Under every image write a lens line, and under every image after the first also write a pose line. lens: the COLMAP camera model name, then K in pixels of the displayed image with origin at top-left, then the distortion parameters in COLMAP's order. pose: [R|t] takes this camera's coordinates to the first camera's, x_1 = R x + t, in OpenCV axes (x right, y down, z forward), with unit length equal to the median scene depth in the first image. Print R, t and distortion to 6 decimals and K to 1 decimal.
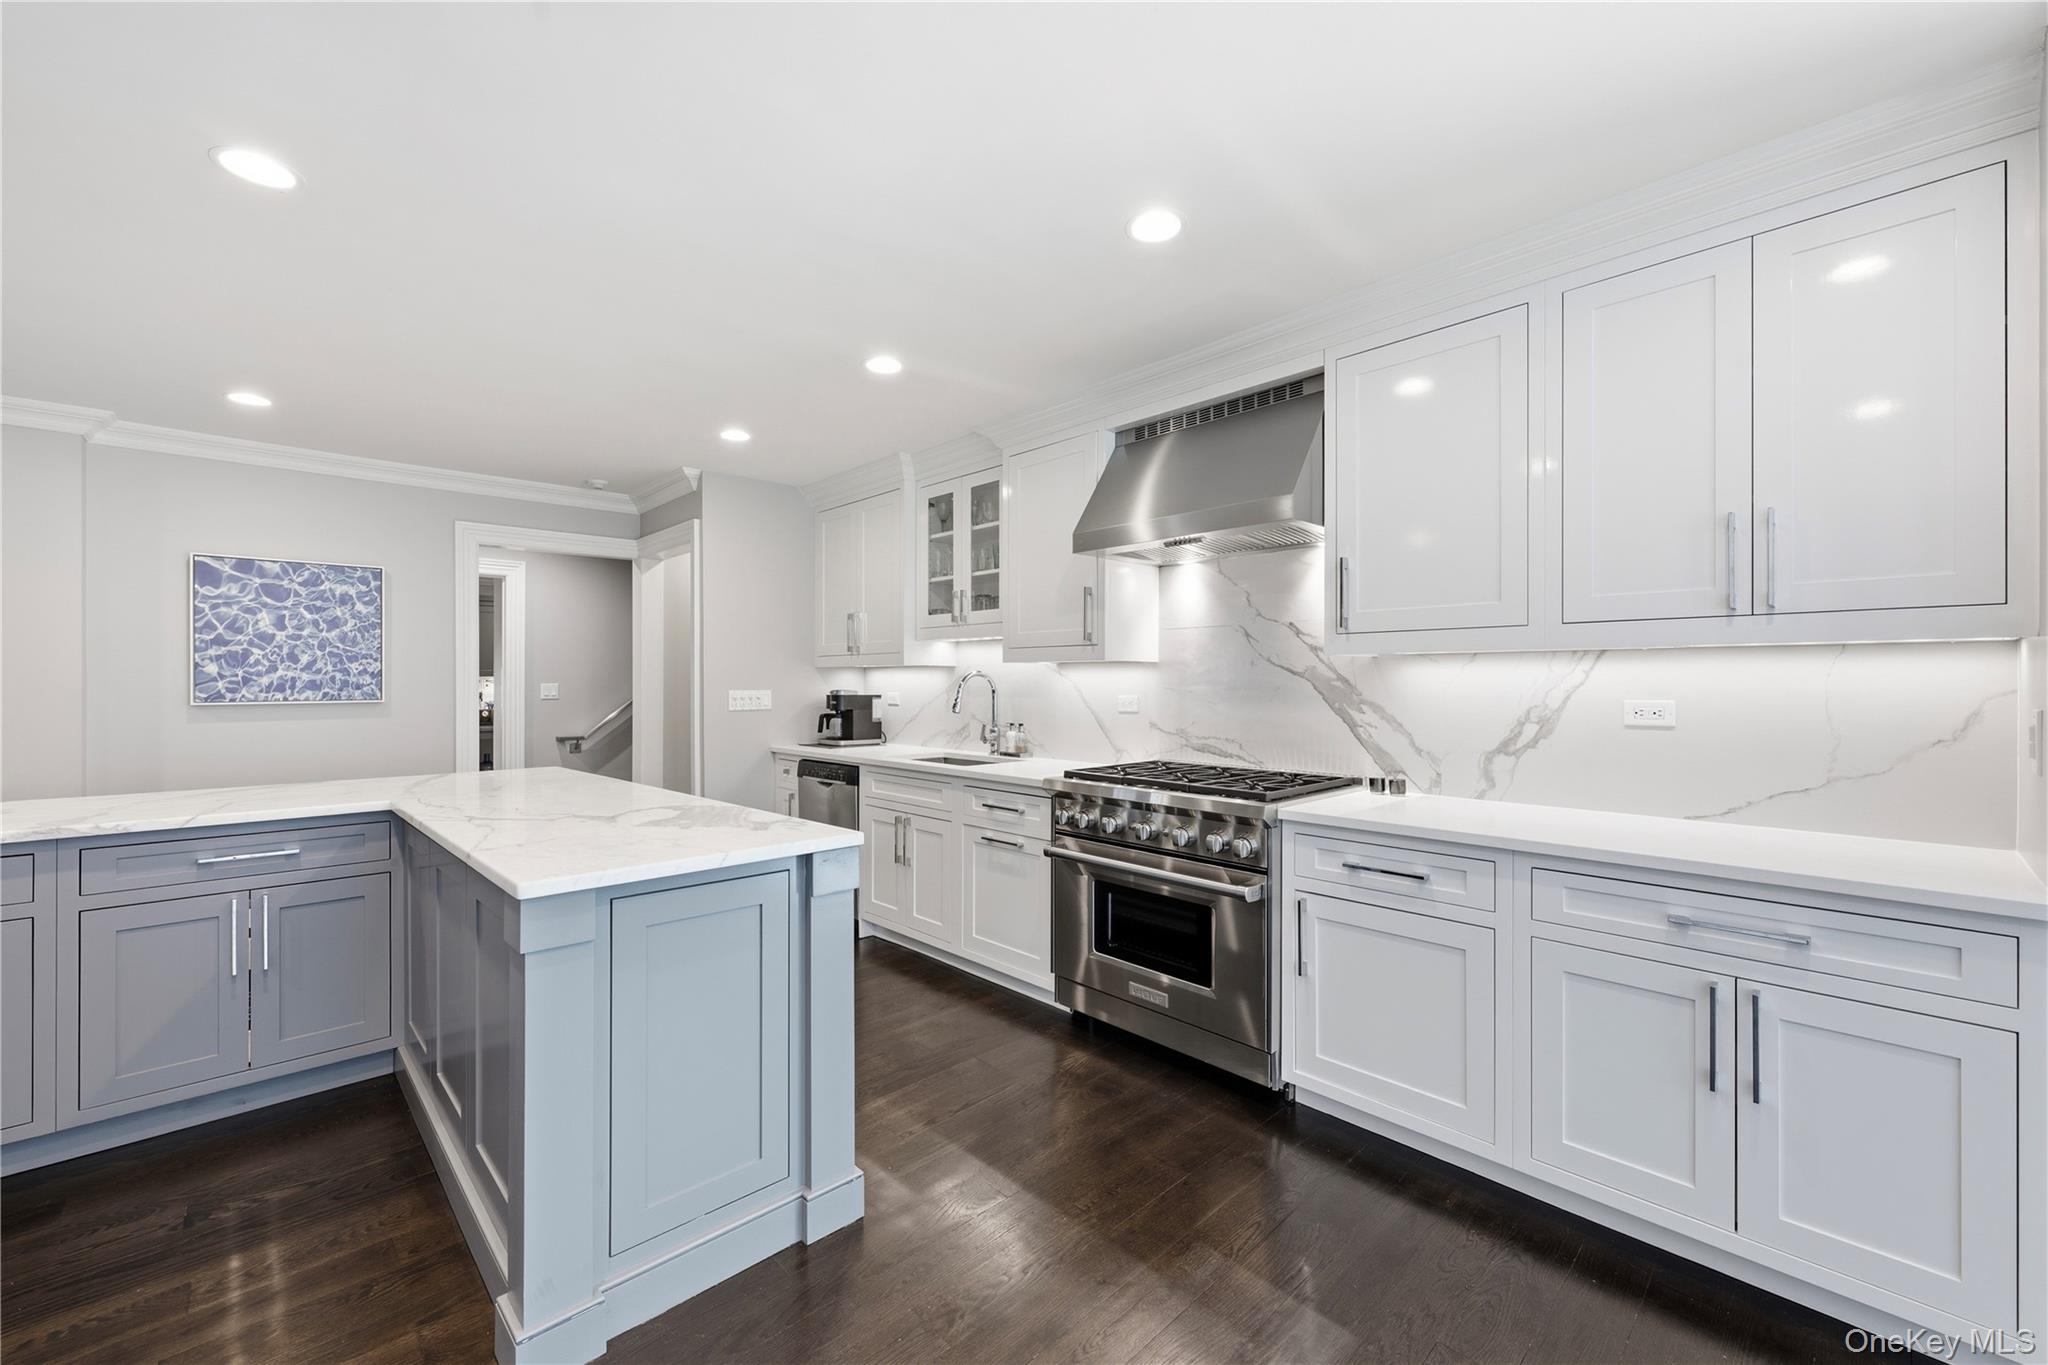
lens RADIAL K [[814.6, 0, 1020.5], [0, 814.6, 680.7], [0, 0, 1]] dist [0.001882, 0.000170]
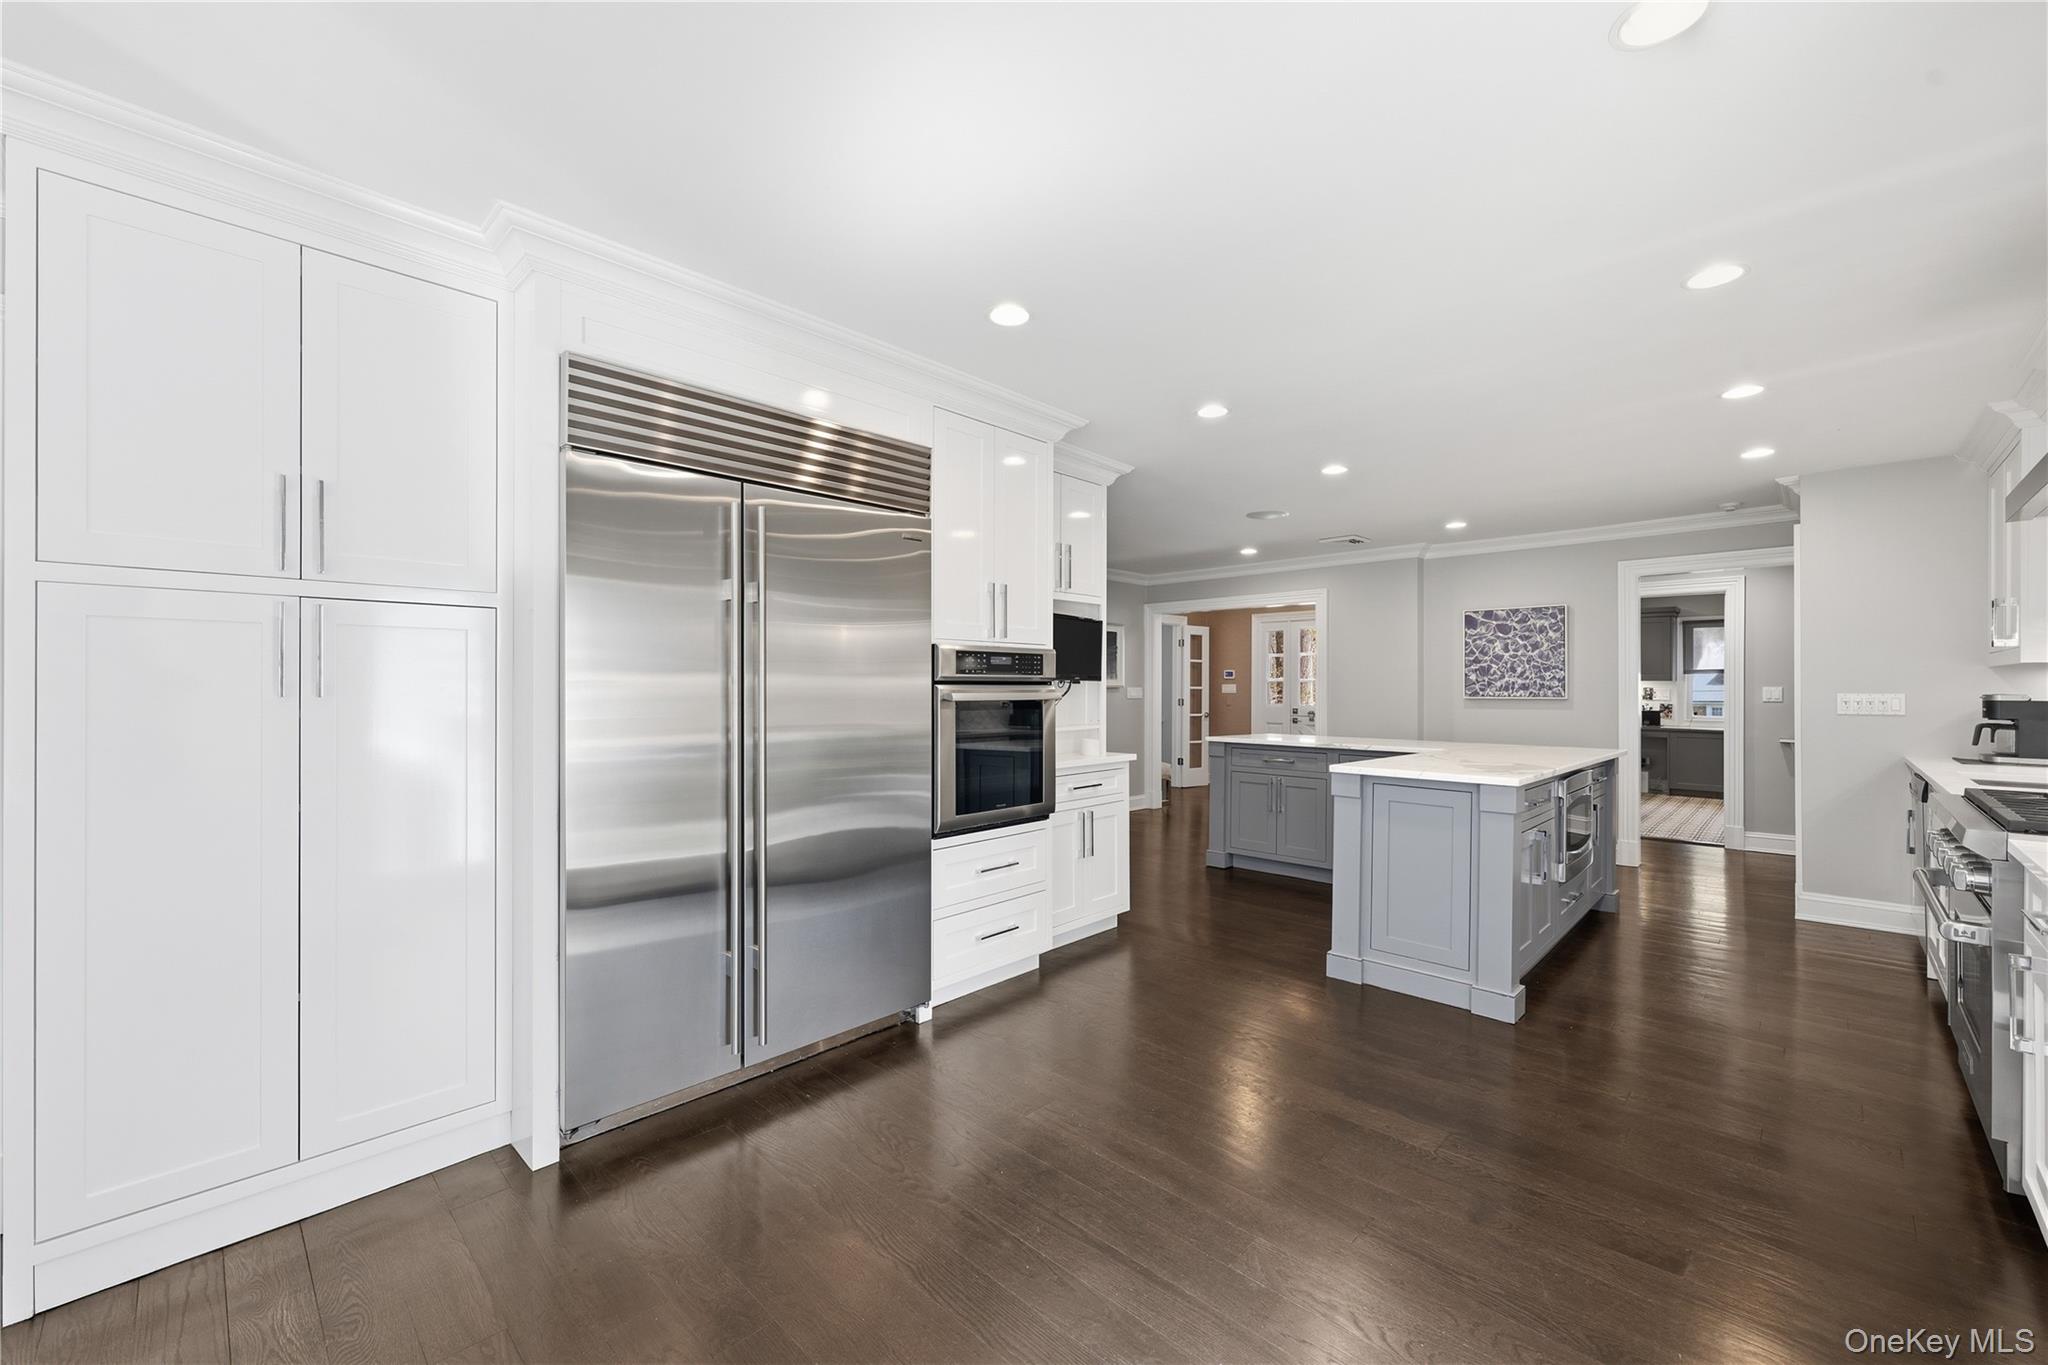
lens RADIAL K [[814.6, 0, 1020.0], [0, 814.6, 685.8], [0, 0, 1]] dist [0.001882, 0.000170]
pose [[0.030950, 0.000706, -0.999521, 0.650559], [-0.000634, 1.000000, 0.000686, 0.003143], [0.999521, 0.000613, 0.030950, -0.005086]]
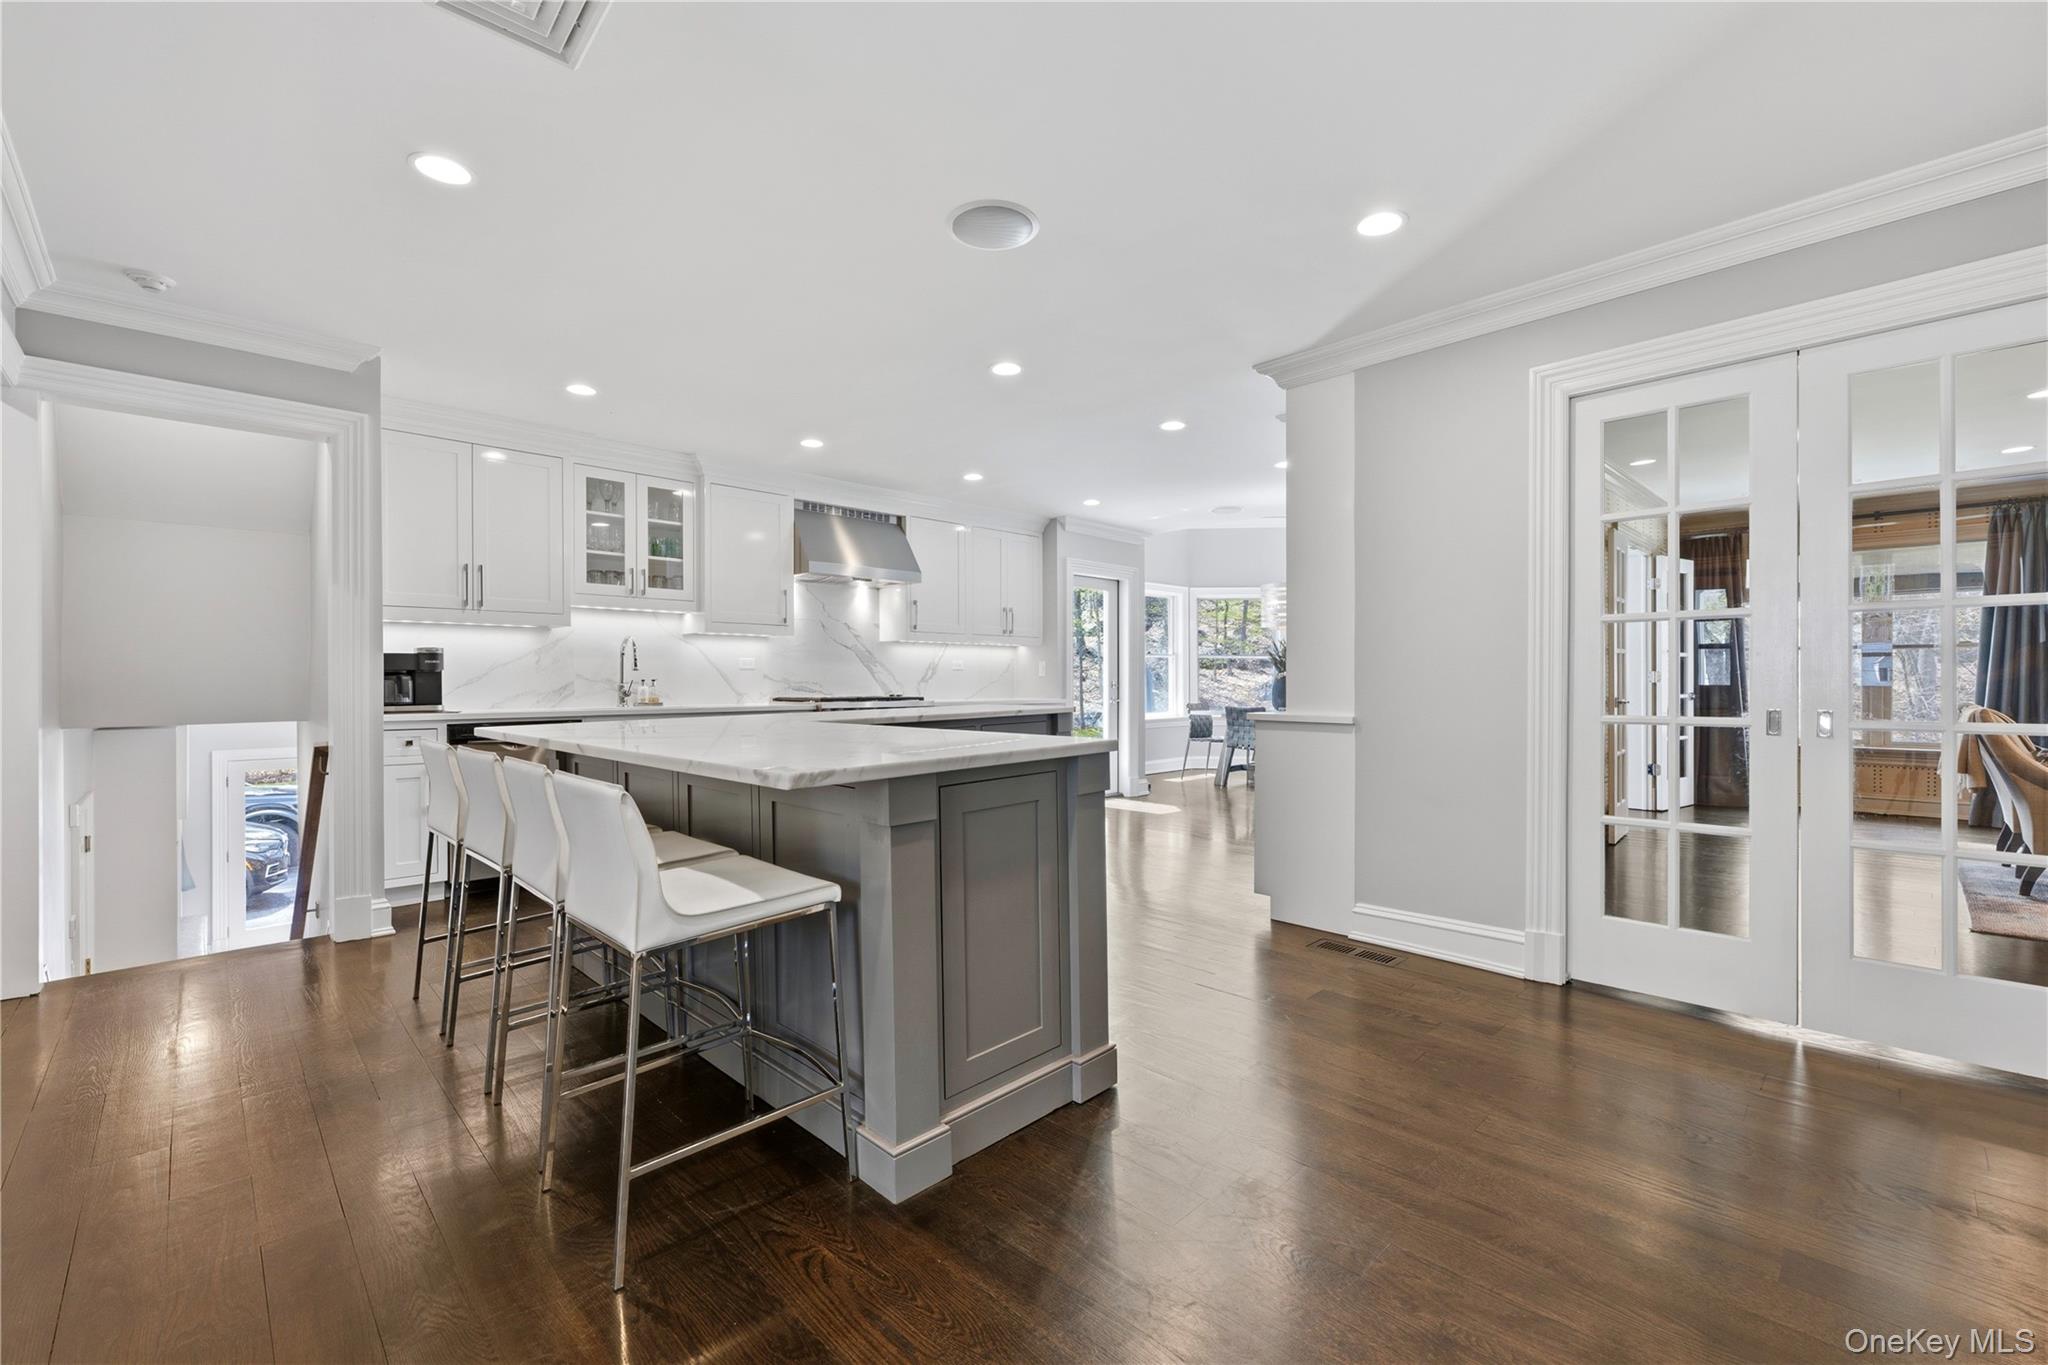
lens RADIAL K [[814.6, 0, 1026.9], [0, 814.6, 680.2], [0, 0, 1]] dist [0.001882, 0.000170]
pose [[-0.015416, -0.005730, 0.999865, -1.597051], [-0.003843, 0.999977, 0.005671, 0.054864], [-0.999874, -0.003755, -0.015438, 0.556299]]
